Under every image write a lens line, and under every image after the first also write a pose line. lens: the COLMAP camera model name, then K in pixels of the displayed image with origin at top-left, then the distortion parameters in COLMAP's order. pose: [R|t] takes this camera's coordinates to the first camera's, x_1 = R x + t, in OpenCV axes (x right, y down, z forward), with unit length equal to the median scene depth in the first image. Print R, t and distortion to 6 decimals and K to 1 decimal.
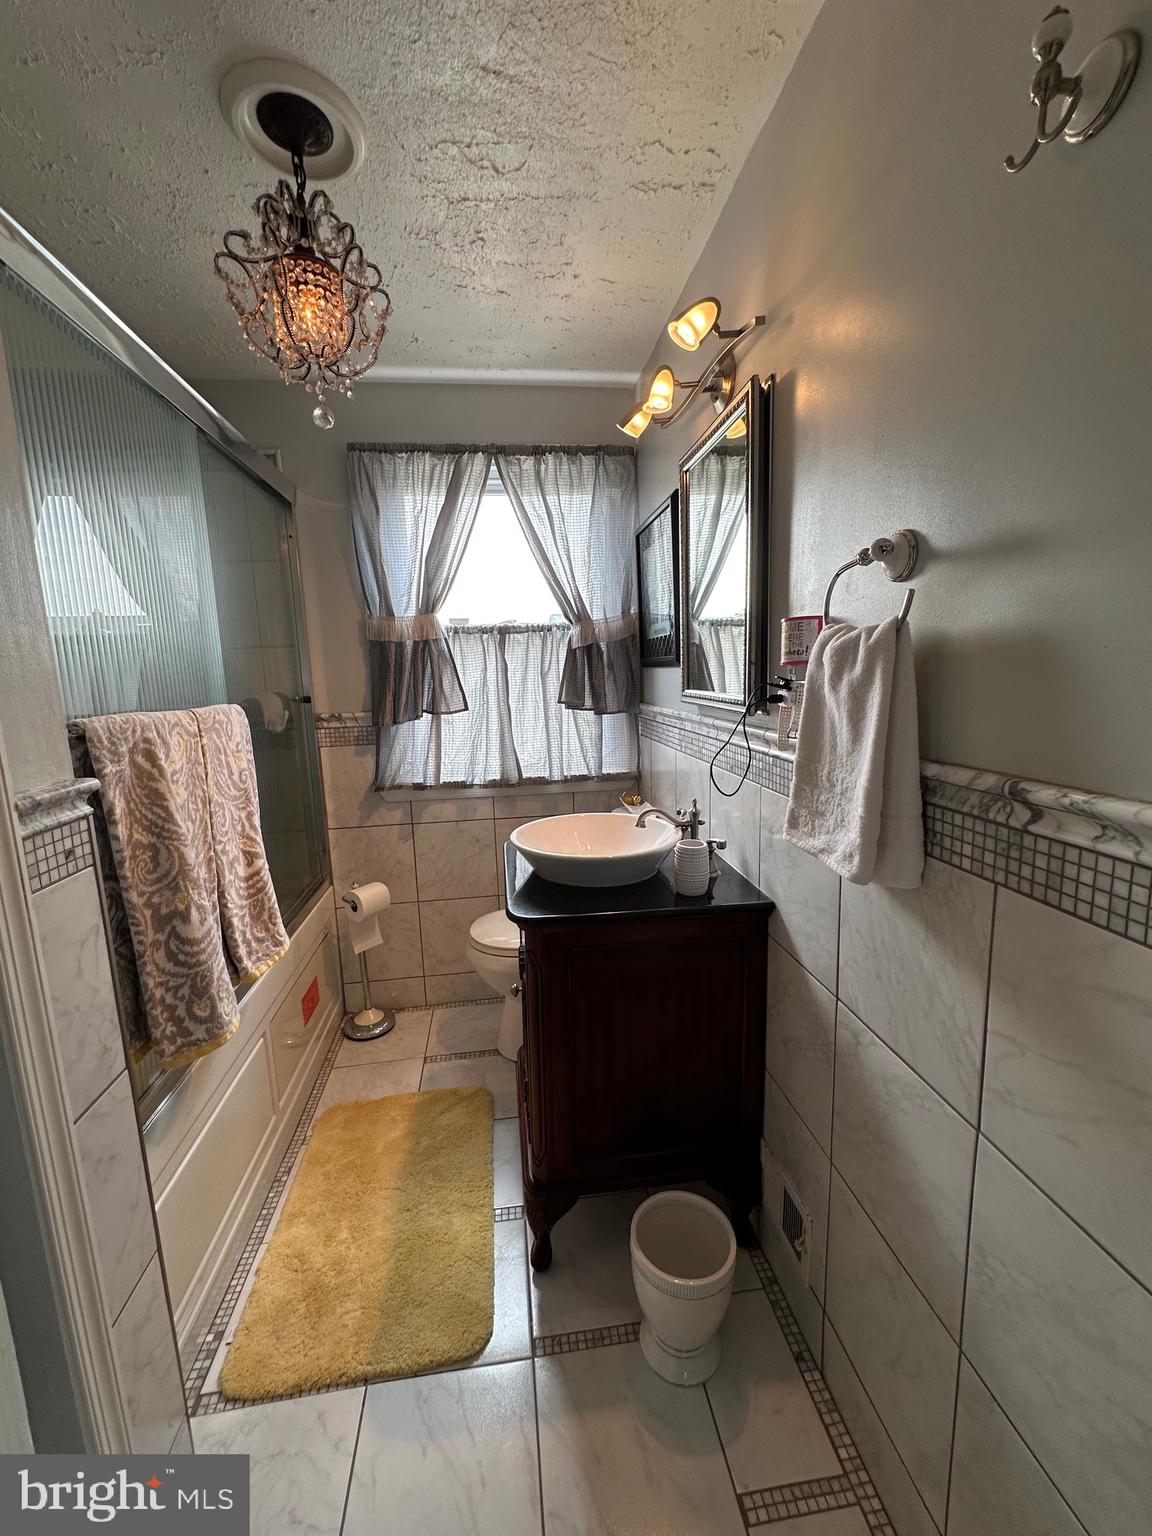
lens RADIAL K [[616.2, 0, 577.1], [0, 616.2, 766.6], [0, 0, 1]] dist [-0.007765, 0.002129]
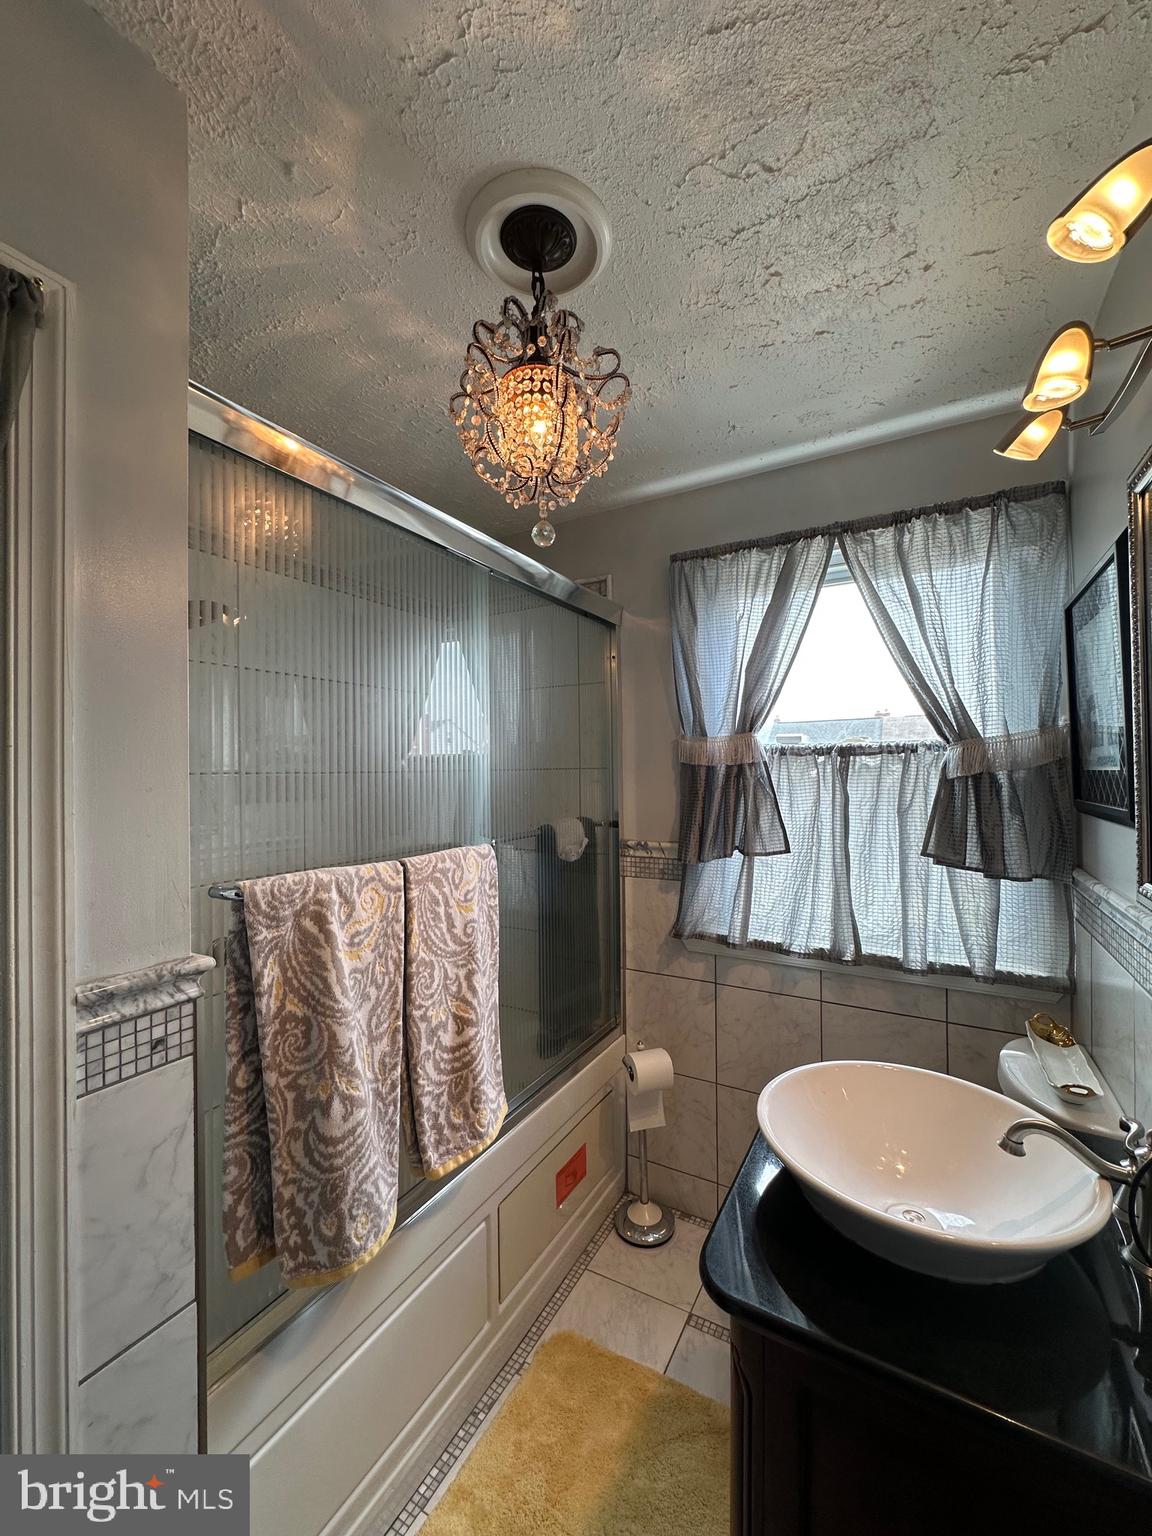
lens RADIAL K [[616.2, 0, 577.1], [0, 616.2, 766.6], [0, 0, 1]] dist [-0.007765, 0.002129]
pose [[0.796232, 0.019386, -0.604681, 0.111492], [-0.108881, 0.987759, -0.111705, -0.119608], [0.595113, 0.154781, 0.788596, 0.302172]]
